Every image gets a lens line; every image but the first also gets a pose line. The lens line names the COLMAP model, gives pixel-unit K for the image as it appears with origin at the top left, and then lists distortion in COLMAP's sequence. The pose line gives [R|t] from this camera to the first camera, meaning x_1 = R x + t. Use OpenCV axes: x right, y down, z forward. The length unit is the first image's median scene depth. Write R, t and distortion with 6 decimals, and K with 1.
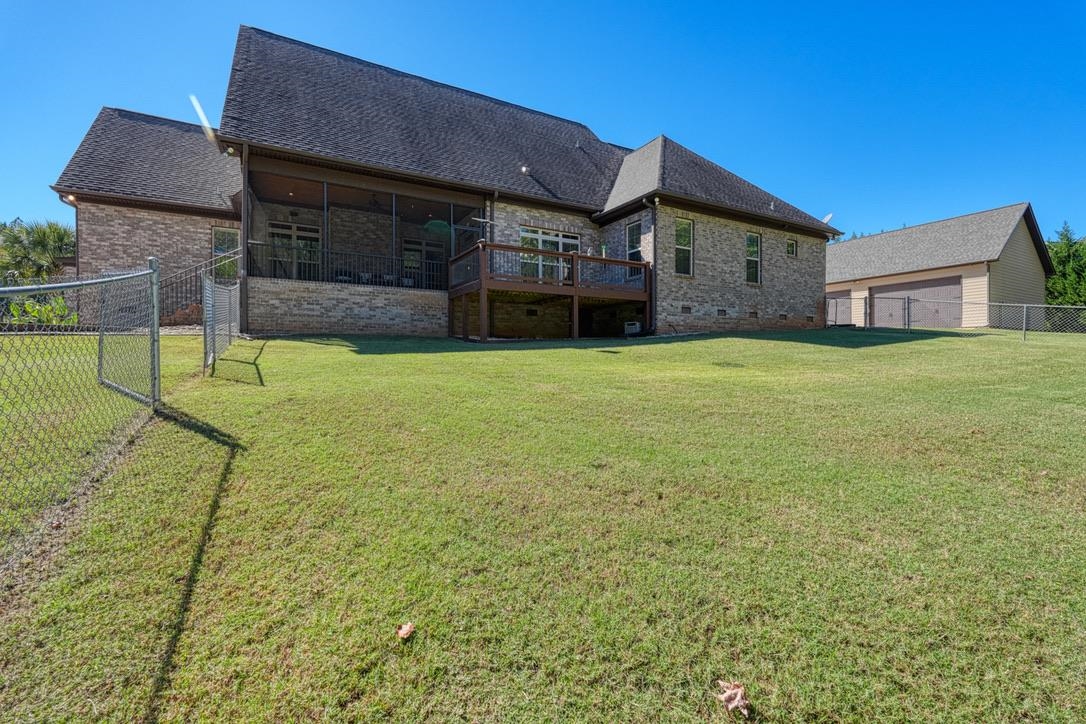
lens RADIAL K [[475.7, 0, 542.4], [0, 475.7, 363.3], [0, 0, 1]] dist [-0.000953, 0.000168]
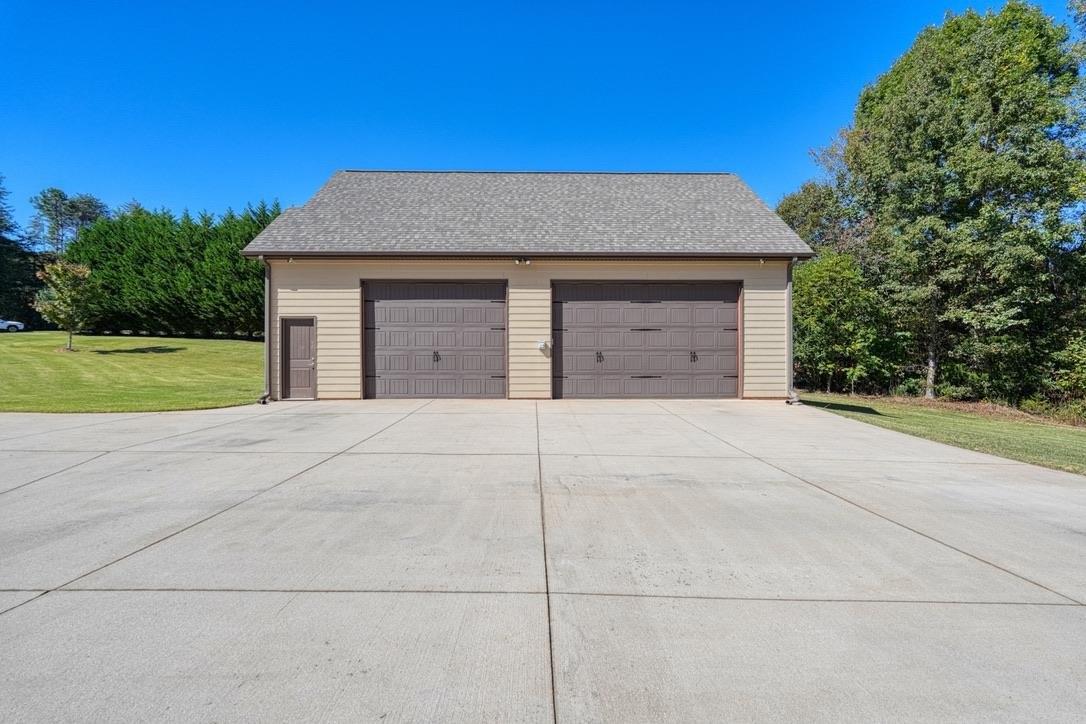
lens RADIAL K [[475.7, 0, 541.9], [0, 475.7, 361.0], [0, 0, 1]] dist [-0.000953, 0.000168]
pose [[0.513607, 0.001954, 0.858023, 0.392012], [-0.000206, 0.999998, -0.002154, -0.105150], [-0.858025, 0.000929, 0.513606, 0.888570]]
